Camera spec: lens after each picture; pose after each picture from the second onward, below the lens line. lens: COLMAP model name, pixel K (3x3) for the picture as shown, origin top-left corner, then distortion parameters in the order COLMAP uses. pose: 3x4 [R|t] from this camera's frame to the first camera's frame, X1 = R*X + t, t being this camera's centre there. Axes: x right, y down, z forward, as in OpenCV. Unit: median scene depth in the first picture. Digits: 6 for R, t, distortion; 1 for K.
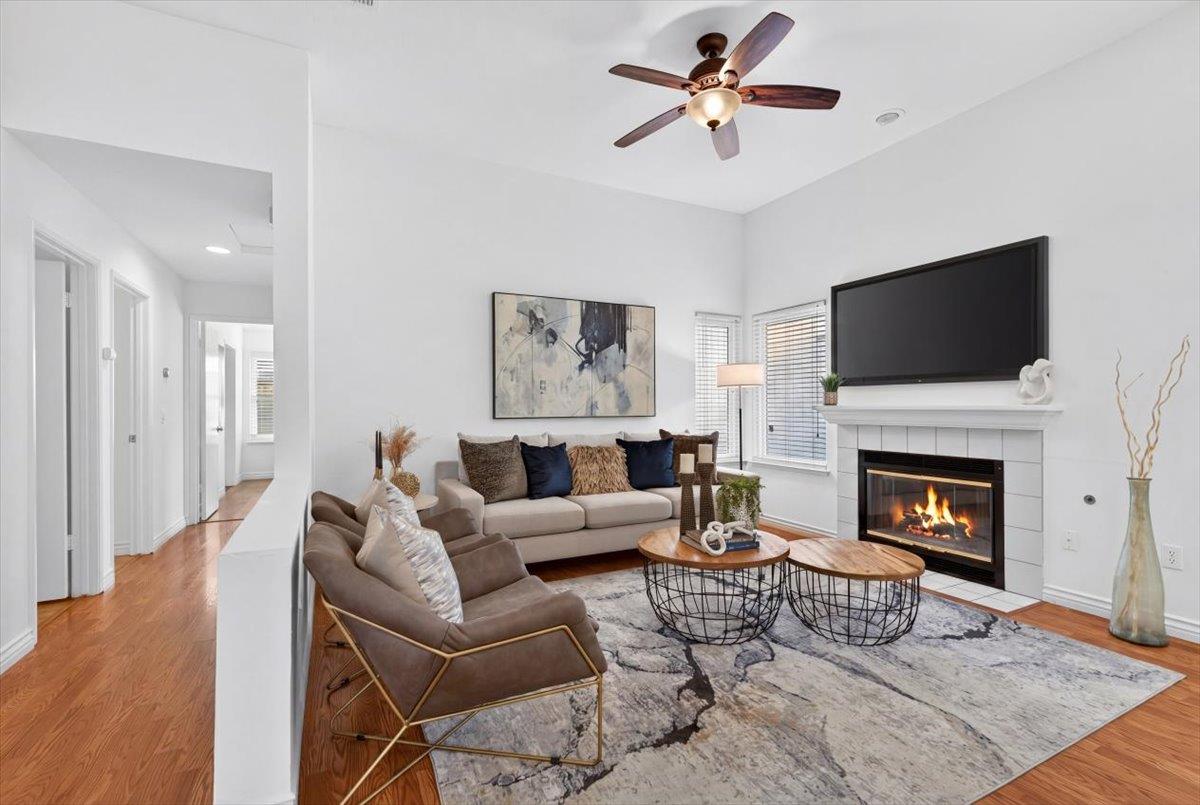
lens RADIAL K [[529.3, 0, 600.0], [0, 529.3, 402.5], [0, 0, 1]] dist [0.012983, -0.000593]
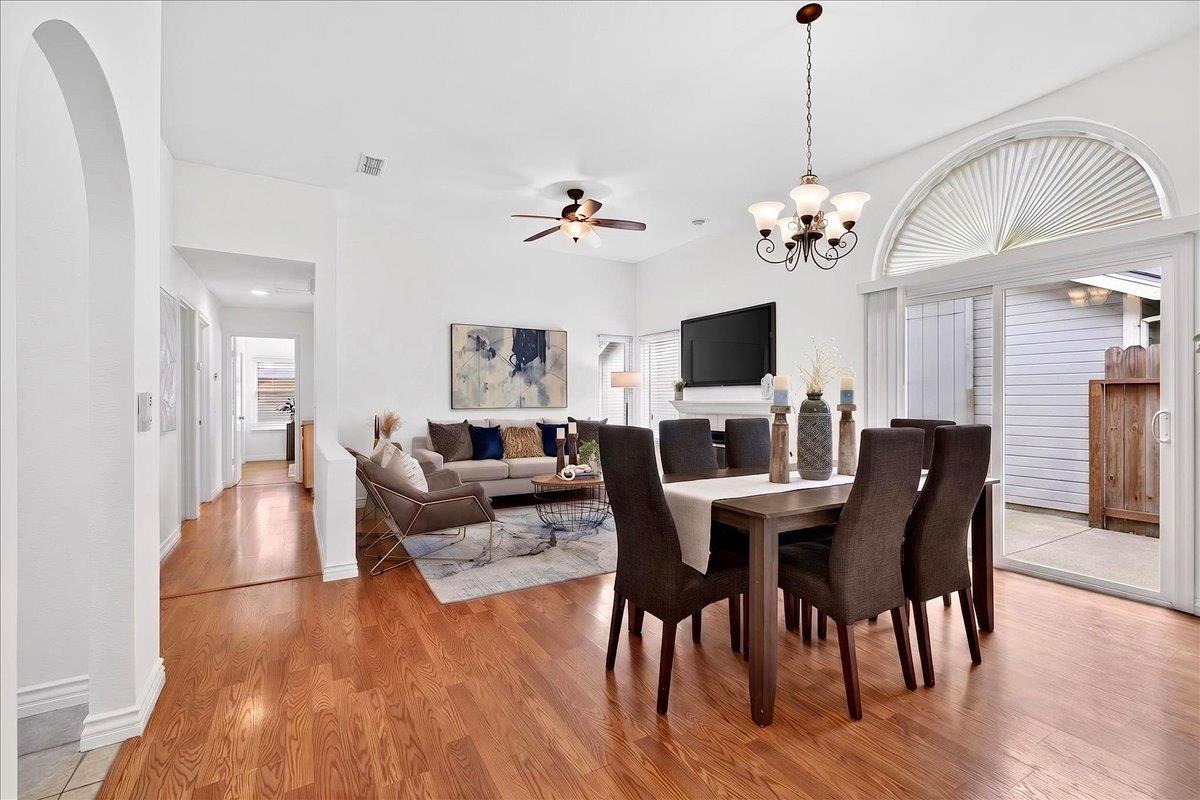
lens RADIAL K [[522.1, 0, 600.0], [0, 522.1, 400.0], [0, 0, 1]] dist [-0.001563, -0.000545]
pose [[0.998538, -0.000298, 0.054056, 0.143325], [-0.000055, 0.999979, 0.006532, -0.004359], [-0.054057, -0.006526, 0.998517, -0.513451]]
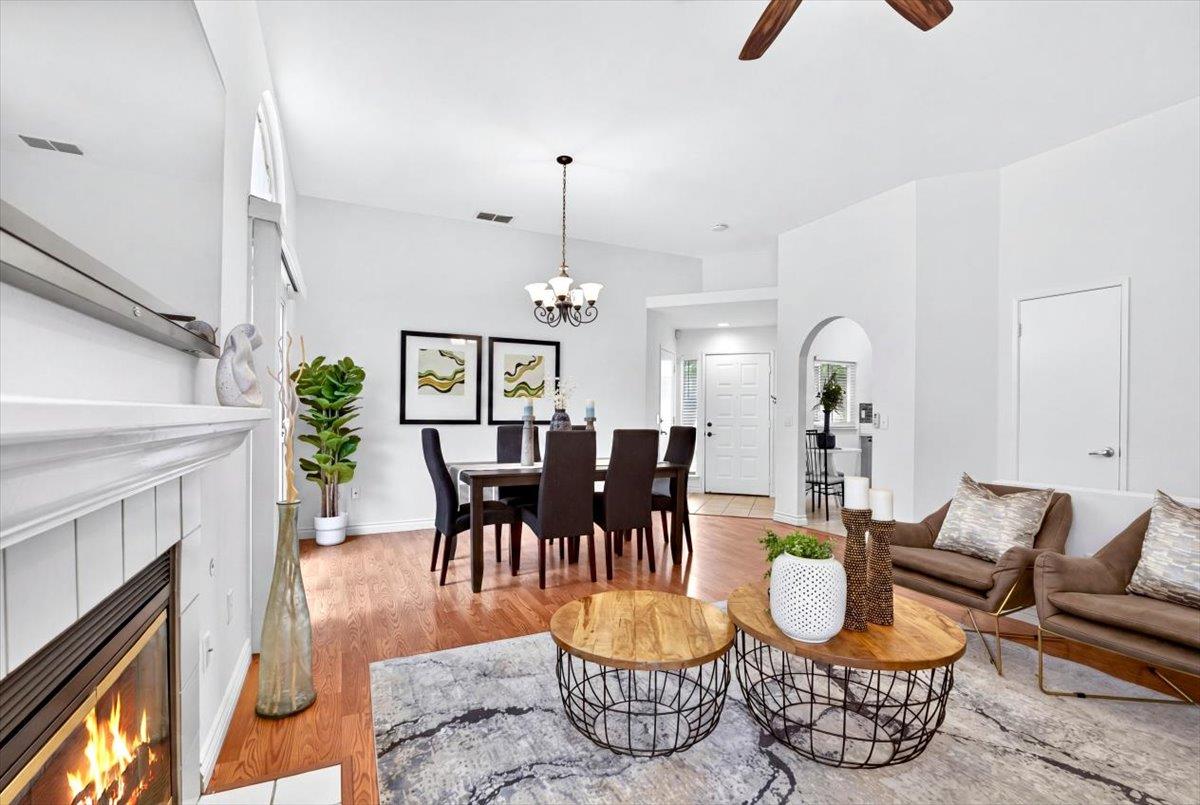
lens RADIAL K [[524.9, 0, 604.8], [0, 524.9, 409.1], [0, 0, 1]] dist [0.003312, -0.000233]
pose [[-0.999256, -0.006066, 0.038100, 0.335256], [-0.006510, 0.999912, -0.011526, 0.002874], [-0.038027, -0.011766, -0.999207, 1.178870]]
